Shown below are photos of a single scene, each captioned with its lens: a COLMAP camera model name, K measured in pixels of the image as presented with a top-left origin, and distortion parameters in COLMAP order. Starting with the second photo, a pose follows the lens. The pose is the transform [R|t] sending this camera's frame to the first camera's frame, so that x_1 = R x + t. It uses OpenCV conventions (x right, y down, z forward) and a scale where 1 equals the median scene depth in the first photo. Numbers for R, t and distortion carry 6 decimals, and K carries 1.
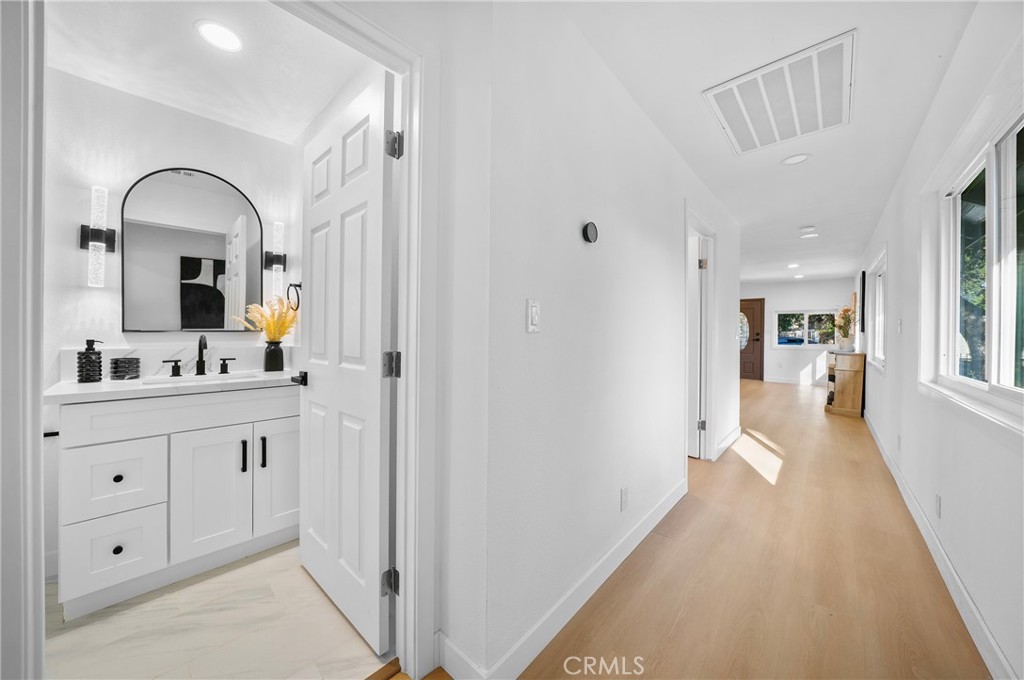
lens RADIAL K [[362.5, 0, 509.9], [0, 362.5, 351.0], [0, 0, 1]] dist [-0.020128, 0.000109]
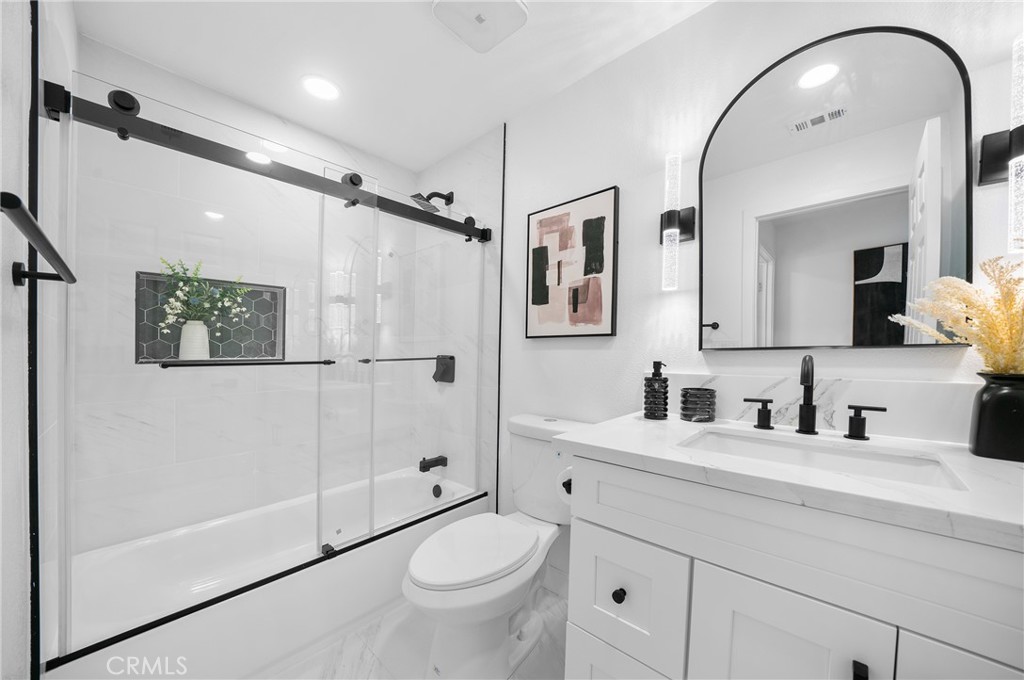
lens RADIAL K [[362.5, 0, 509.9], [0, 362.5, 351.0], [0, 0, 1]] dist [-0.020128, 0.000109]
pose [[0.009240, -0.006226, -0.999938, -0.371979], [-0.038034, 0.999255, -0.006573, -0.032225], [0.999234, 0.038093, 0.008996, 0.588373]]
